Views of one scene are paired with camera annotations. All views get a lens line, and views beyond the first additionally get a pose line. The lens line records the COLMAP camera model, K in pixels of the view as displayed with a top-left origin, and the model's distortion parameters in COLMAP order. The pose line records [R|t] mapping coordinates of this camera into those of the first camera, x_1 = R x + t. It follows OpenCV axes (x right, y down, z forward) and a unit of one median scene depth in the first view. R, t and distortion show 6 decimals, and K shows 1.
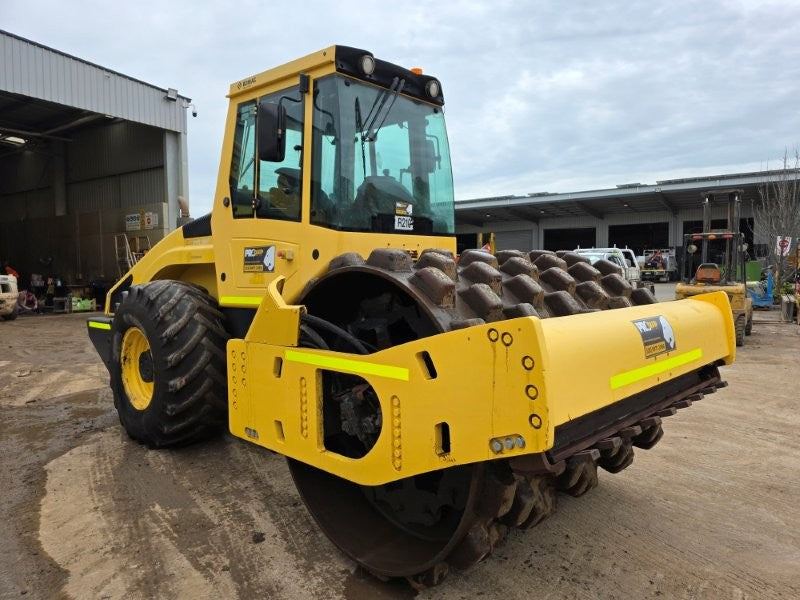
lens RADIAL K [[539.7, 0, 408.3], [0, 539.7, 295.7], [0, 0, 1]] dist [0.054168, -0.053161]
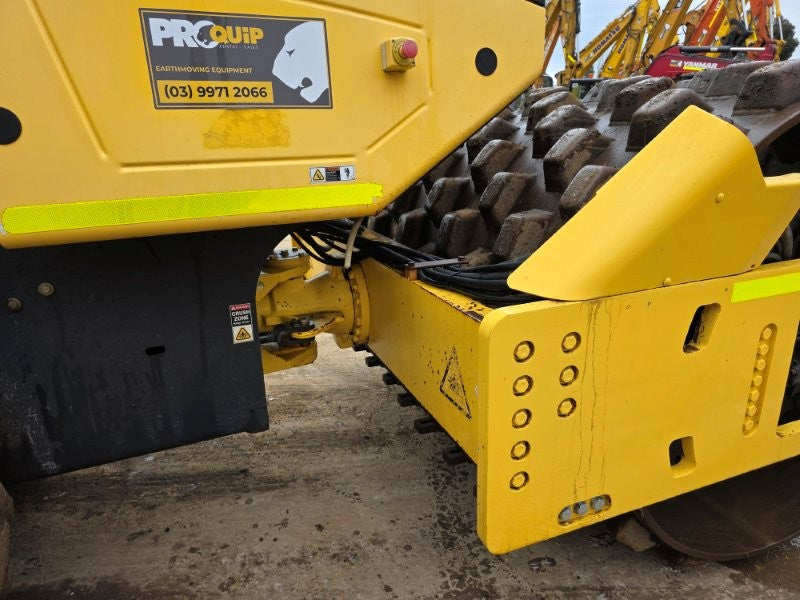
lens RADIAL K [[535.3, 0, 398.7], [0, 535.3, 303.7], [0, 0, 1]] dist [0.061575, -0.053968]
pose [[0.406281, -0.272574, 0.872146, -0.585806], [0.058361, 0.960263, 0.272926, -0.016470], [-0.911883, -0.059985, 0.406044, 0.856950]]
